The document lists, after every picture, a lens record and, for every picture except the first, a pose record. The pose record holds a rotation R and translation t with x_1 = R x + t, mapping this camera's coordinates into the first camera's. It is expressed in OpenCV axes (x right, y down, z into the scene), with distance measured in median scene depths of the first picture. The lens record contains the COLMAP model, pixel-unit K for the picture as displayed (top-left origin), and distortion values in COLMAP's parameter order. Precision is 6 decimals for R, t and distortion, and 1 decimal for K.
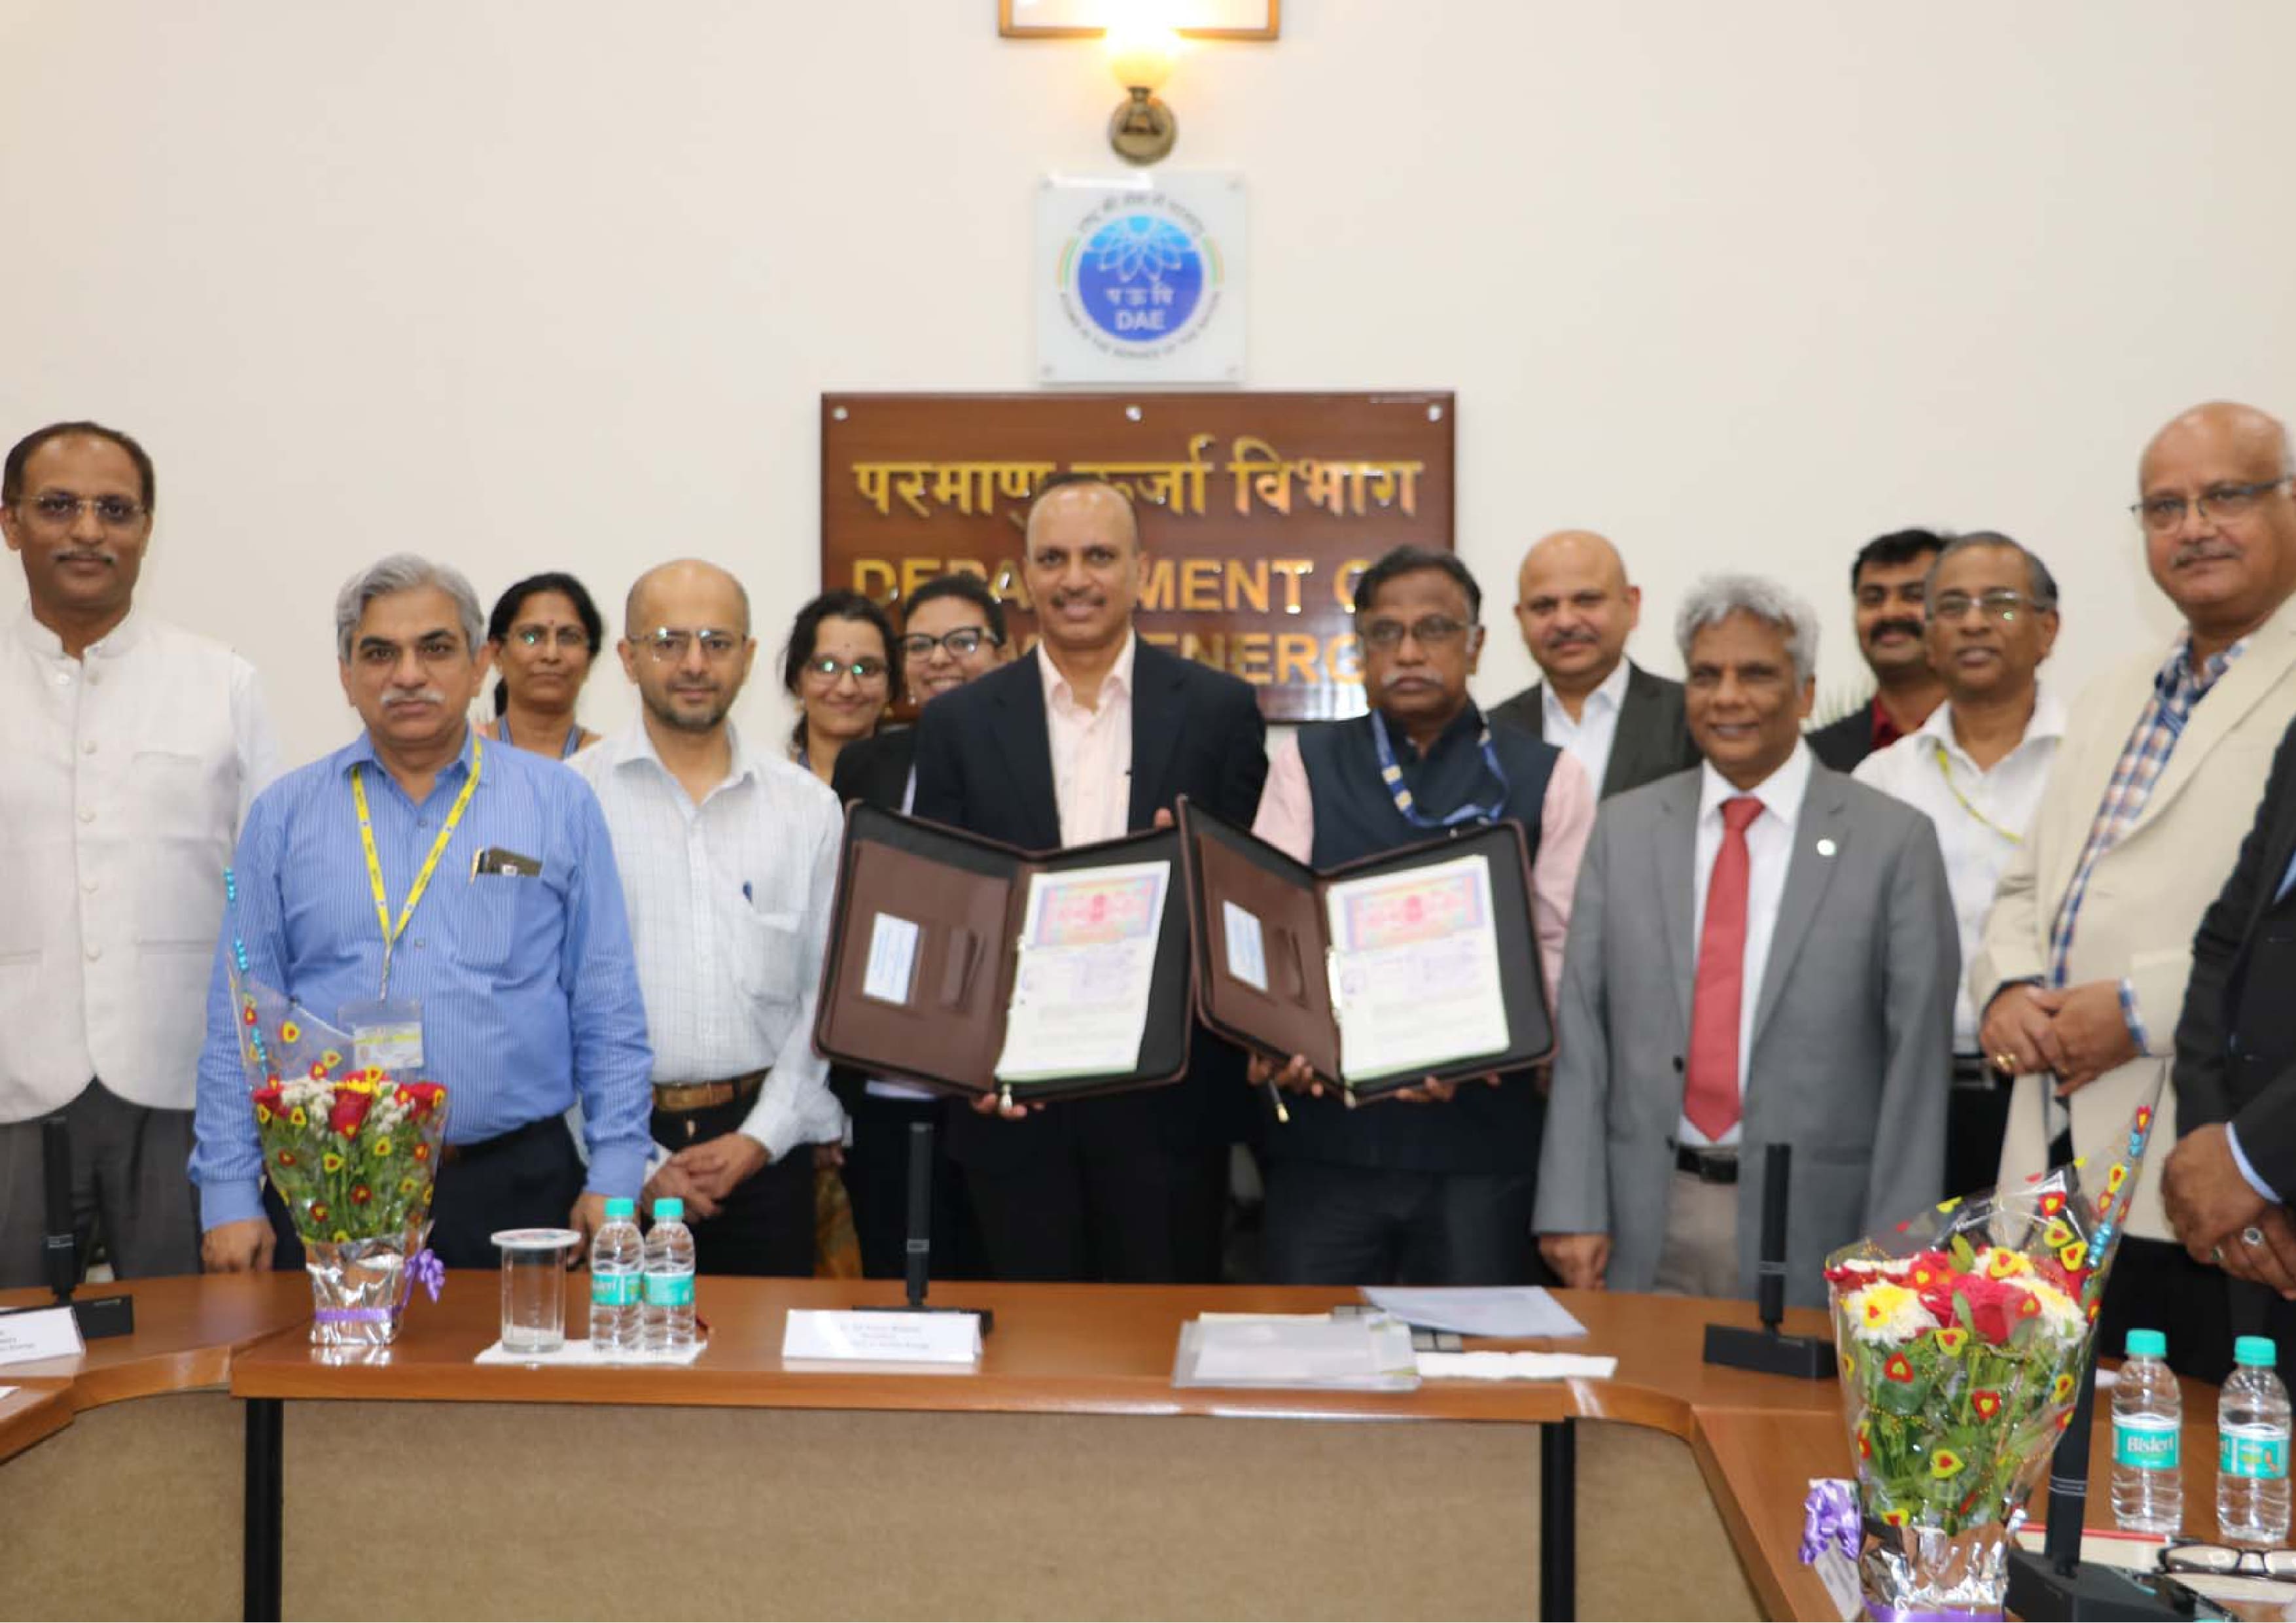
lens RADIAL K [[3080.7, 0, 1139.5], [0, 3080.7, 816.6], [0, 0, 1]] dist [0.034686, 0.000000]
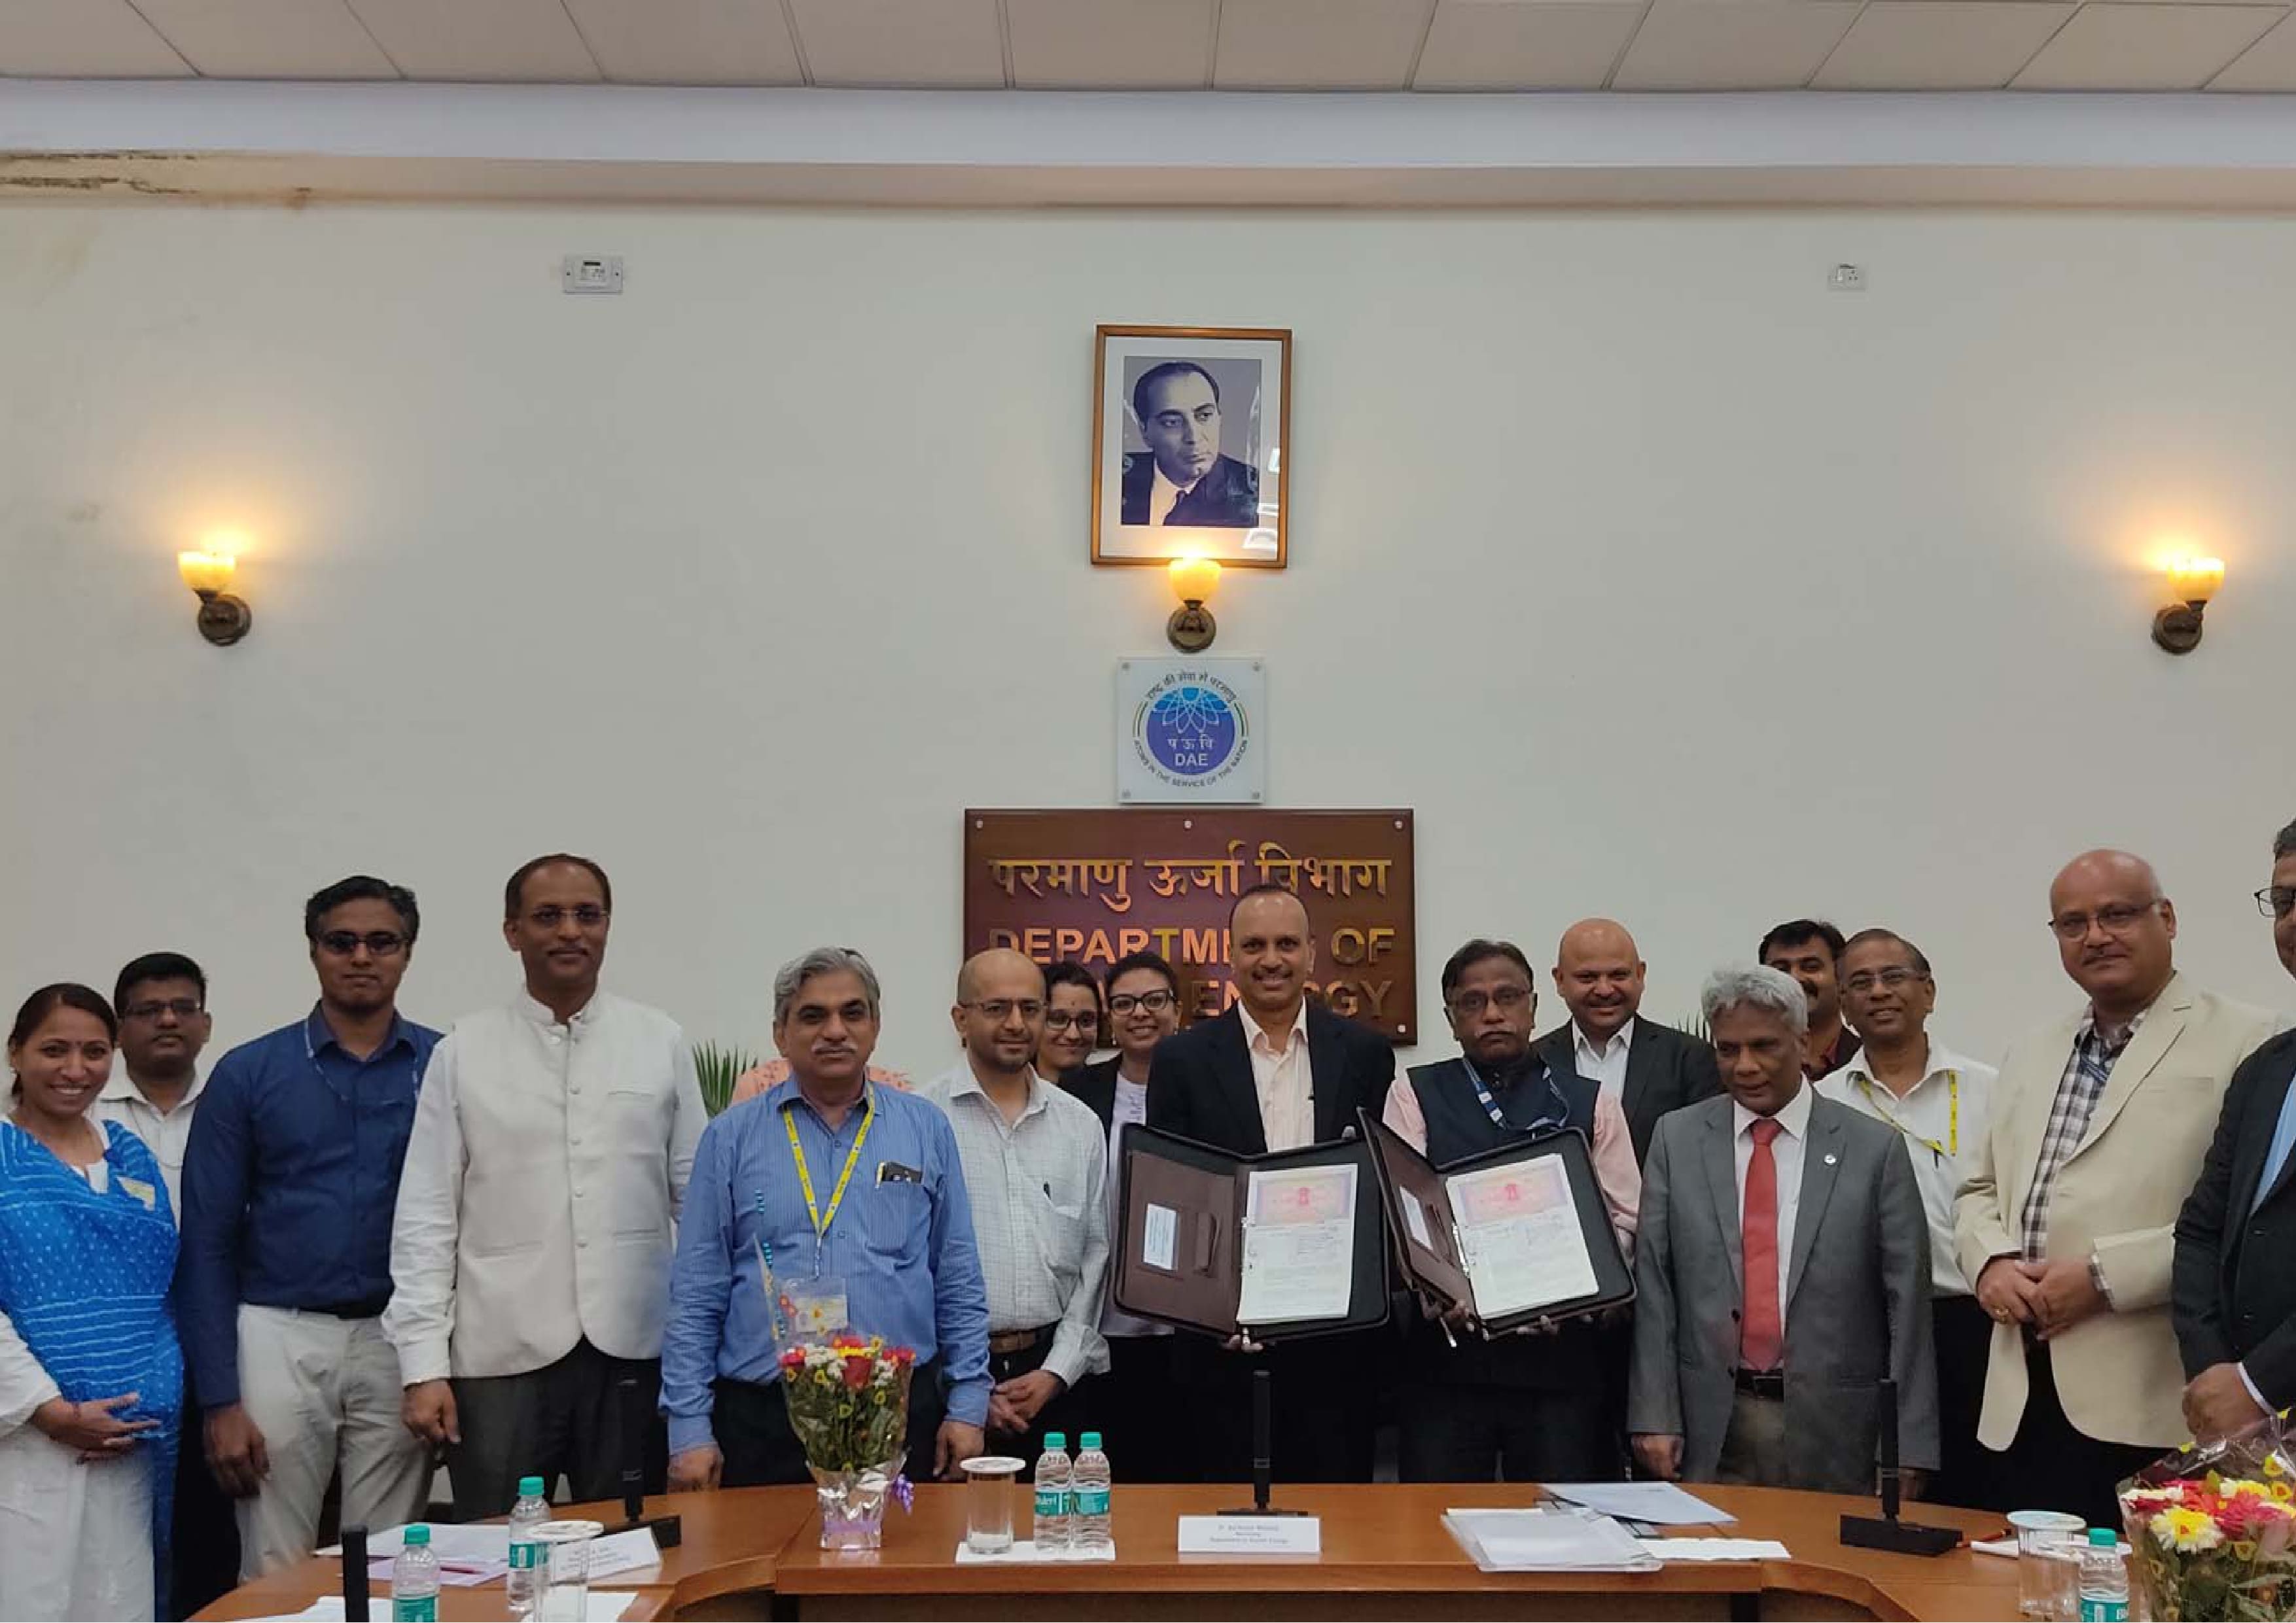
lens RADIAL K [[2206.5, 0, 1149.7], [0, 2206.5, 823.3], [0, 0, 1]] dist [0.061492, 0.000000]
pose [[0.996344, 0.001547, 0.085420, -0.168800], [0.008147, 0.993558, -0.113030, -0.026816], [-0.085044, 0.113312, 0.989913, -0.005579]]
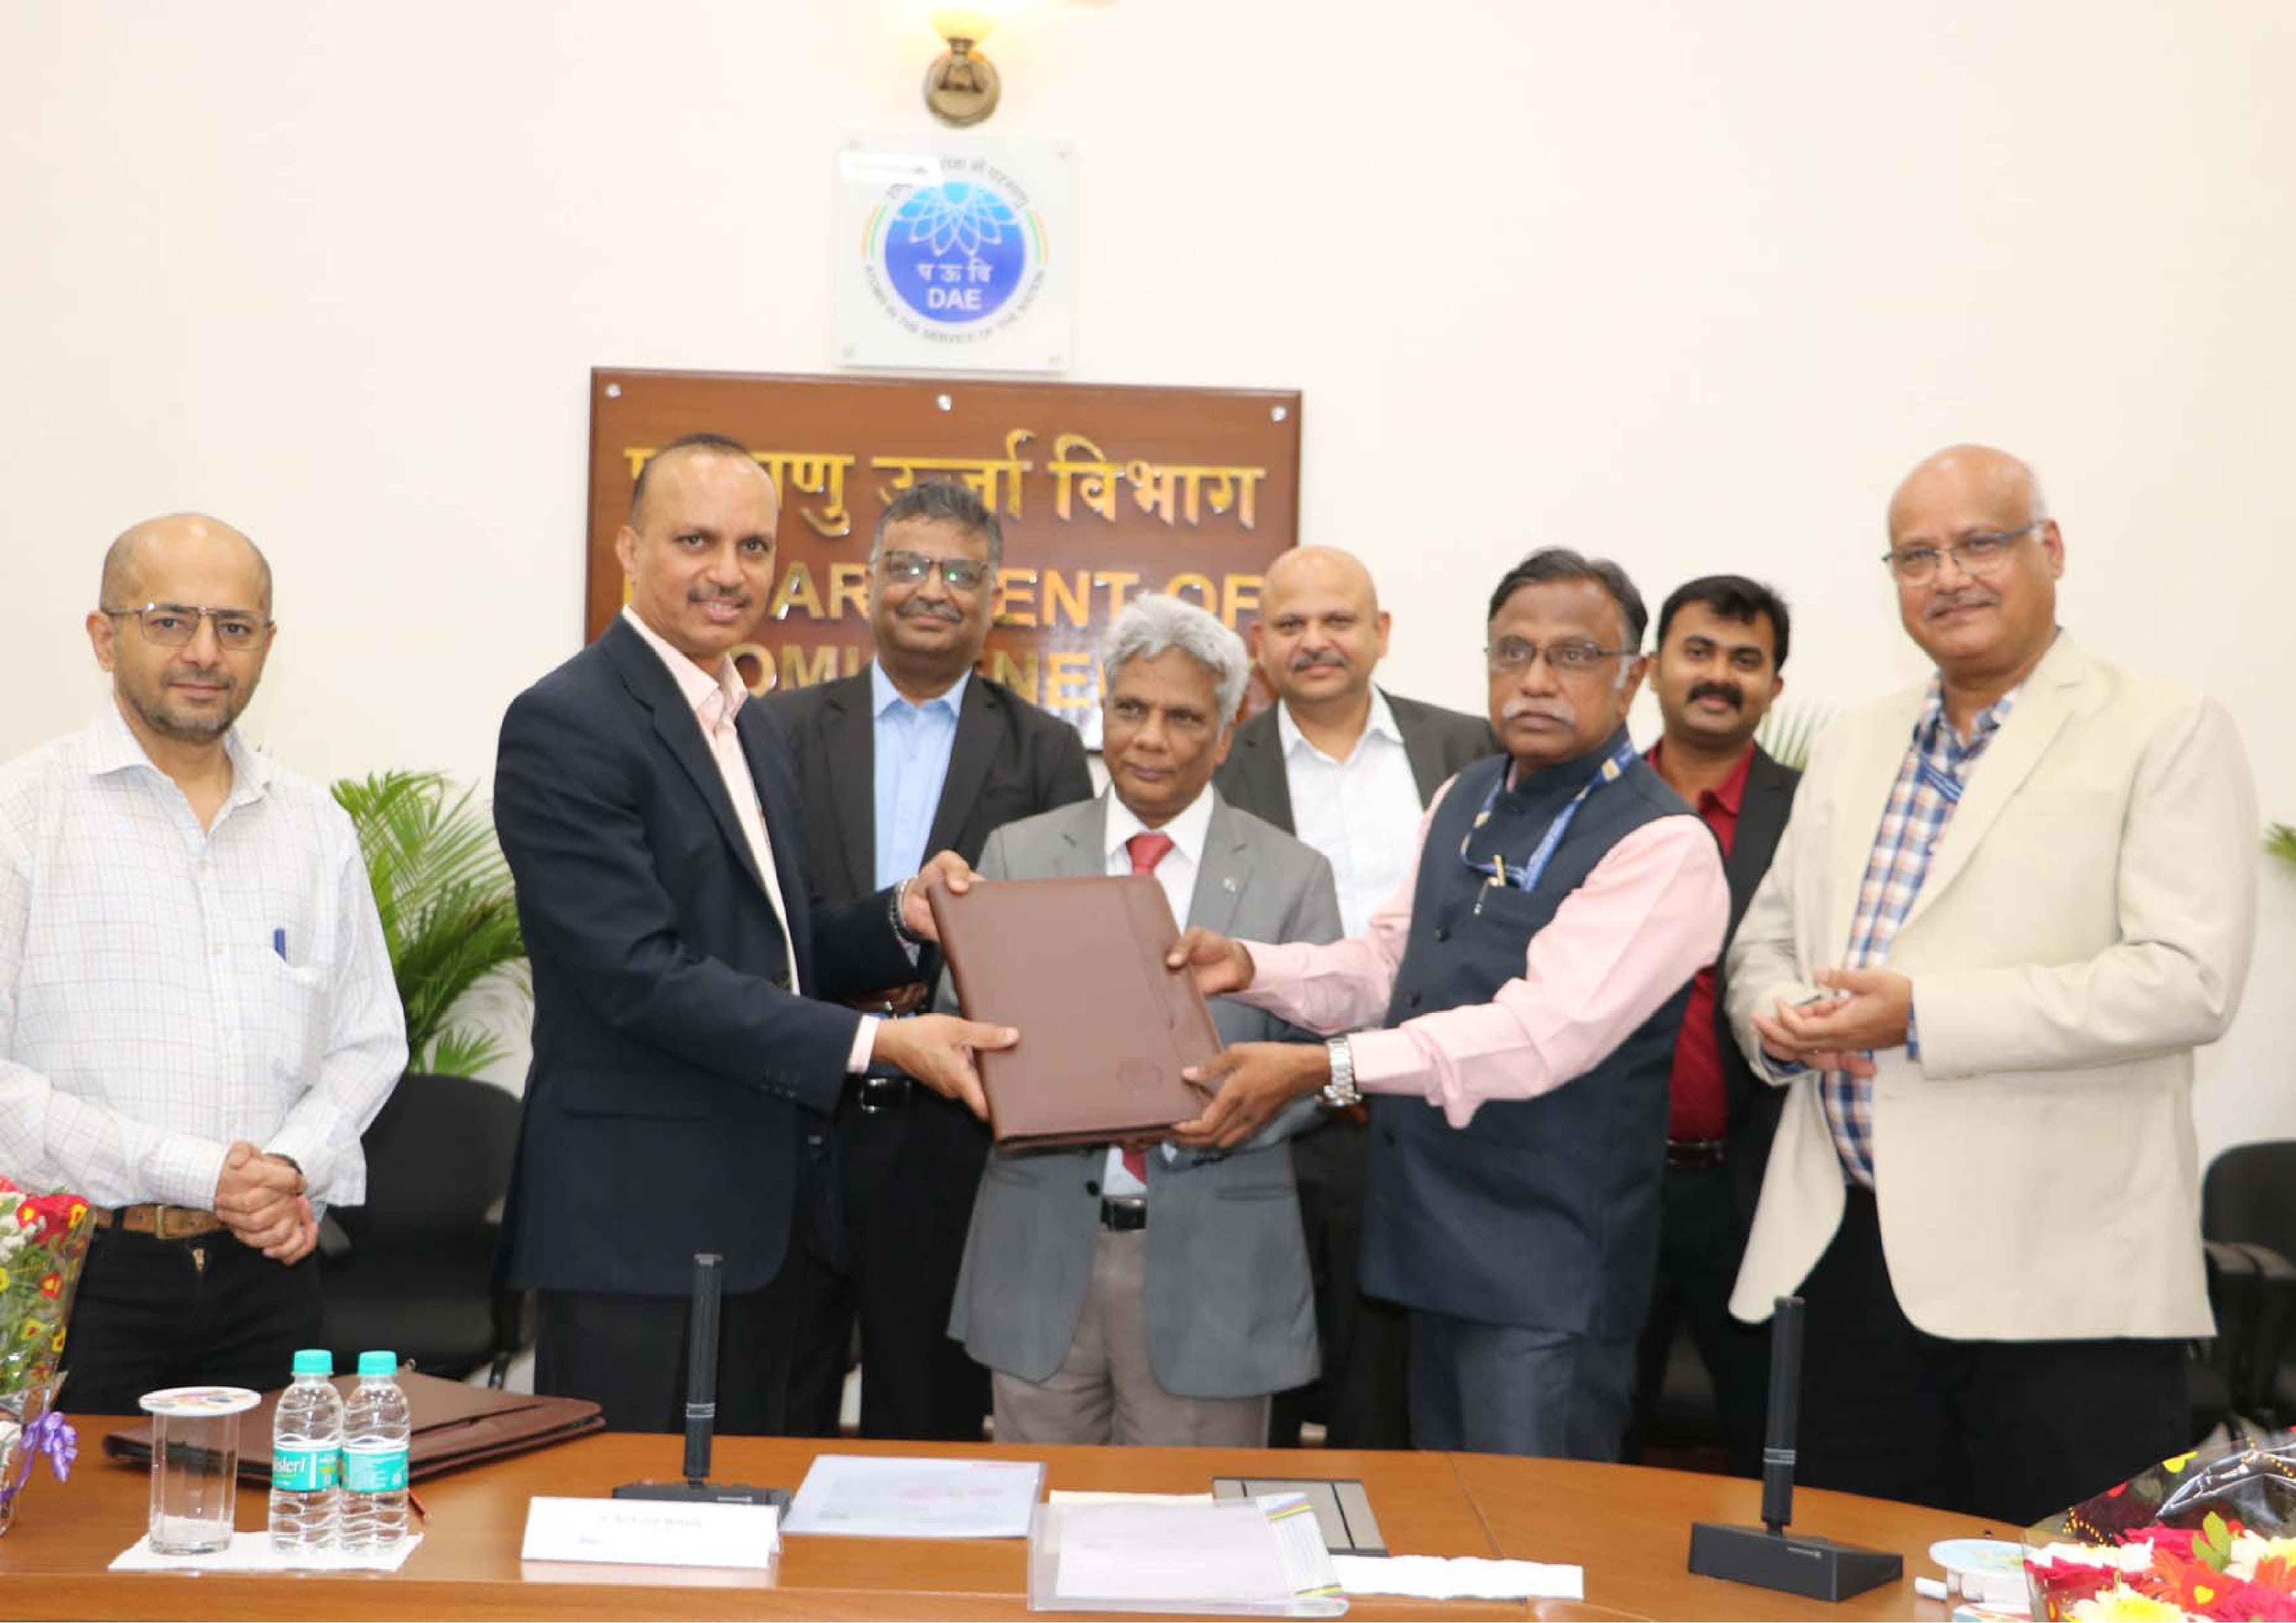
lens RADIAL K [[3080.7, 0, 1171.2], [0, 3080.7, 807.4], [0, 0, 1]] dist [0.034686, 0.000000]
pose [[0.995607, 0.026153, 0.089902, -0.021745], [-0.025199, 0.999614, -0.011734, -0.007141], [-0.090174, 0.009417, 0.995881, 0.164974]]
